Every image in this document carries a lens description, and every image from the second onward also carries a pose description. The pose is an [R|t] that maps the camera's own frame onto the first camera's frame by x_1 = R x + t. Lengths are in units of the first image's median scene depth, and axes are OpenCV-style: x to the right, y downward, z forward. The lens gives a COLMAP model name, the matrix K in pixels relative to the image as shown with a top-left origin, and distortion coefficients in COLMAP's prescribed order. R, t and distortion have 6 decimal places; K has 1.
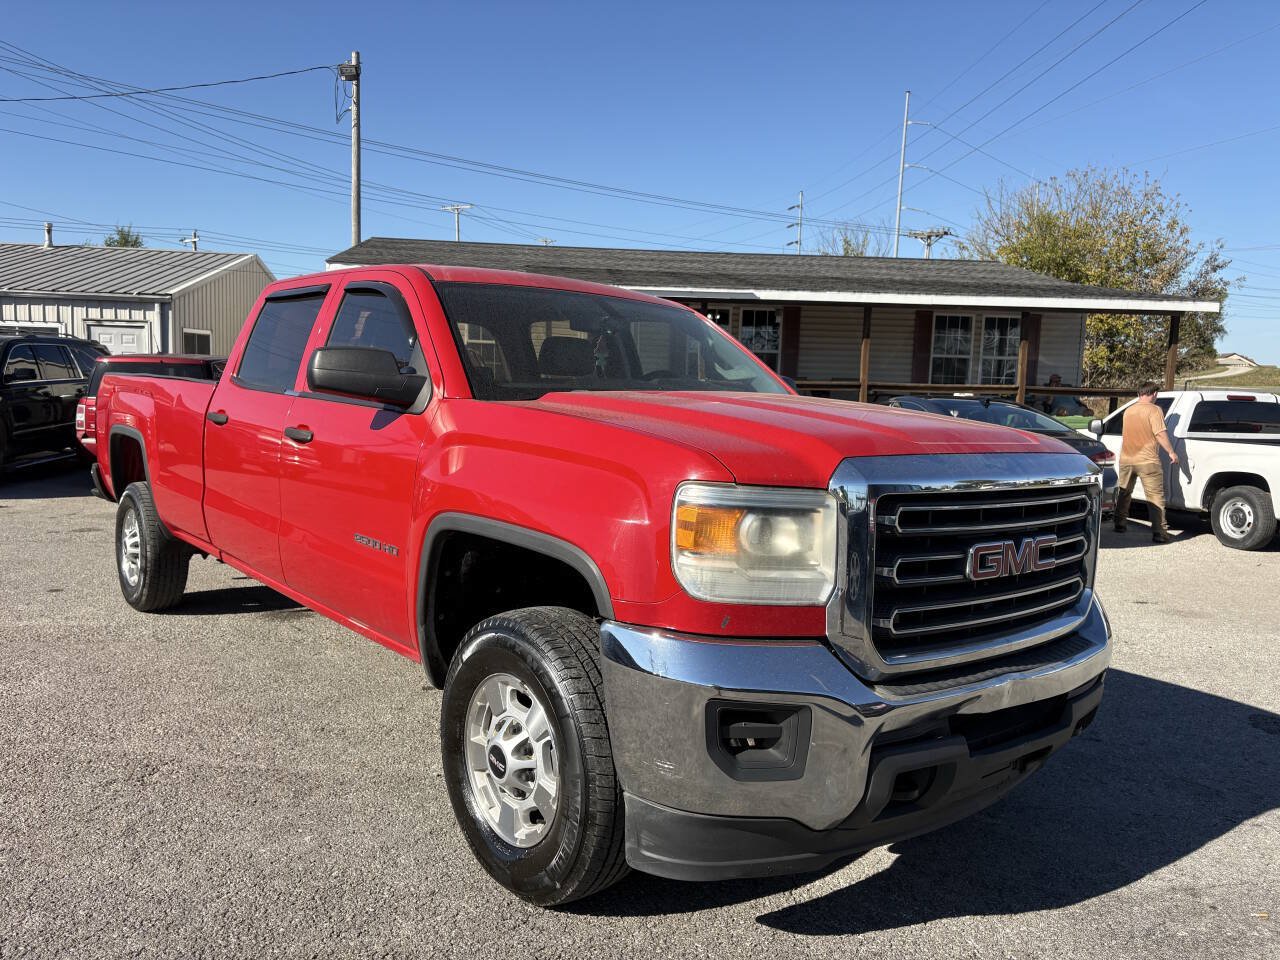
lens RADIAL K [[928.9, 0, 643.0], [0, 928.9, 468.9], [0, 0, 1]] dist [0.051382, -0.068684]
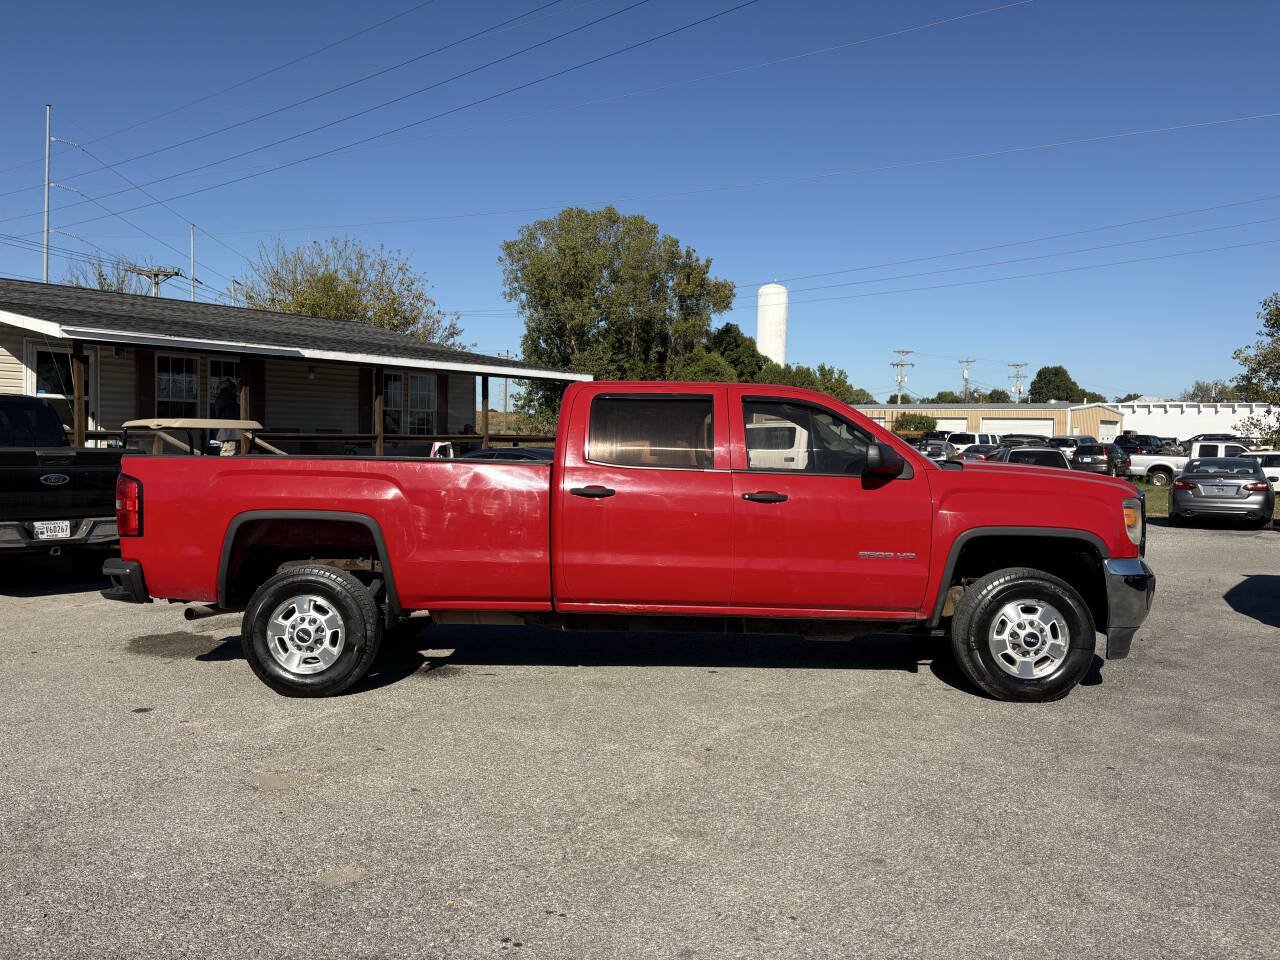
lens RADIAL K [[928.9, 0, 643.0], [0, 928.9, 468.9], [0, 0, 1]] dist [0.051382, -0.068684]
pose [[0.644822, -0.045124, 0.762999, -0.342204], [0.076915, 0.997019, -0.006038, -0.016155], [-0.760453, 0.062579, 0.646371, 0.028144]]
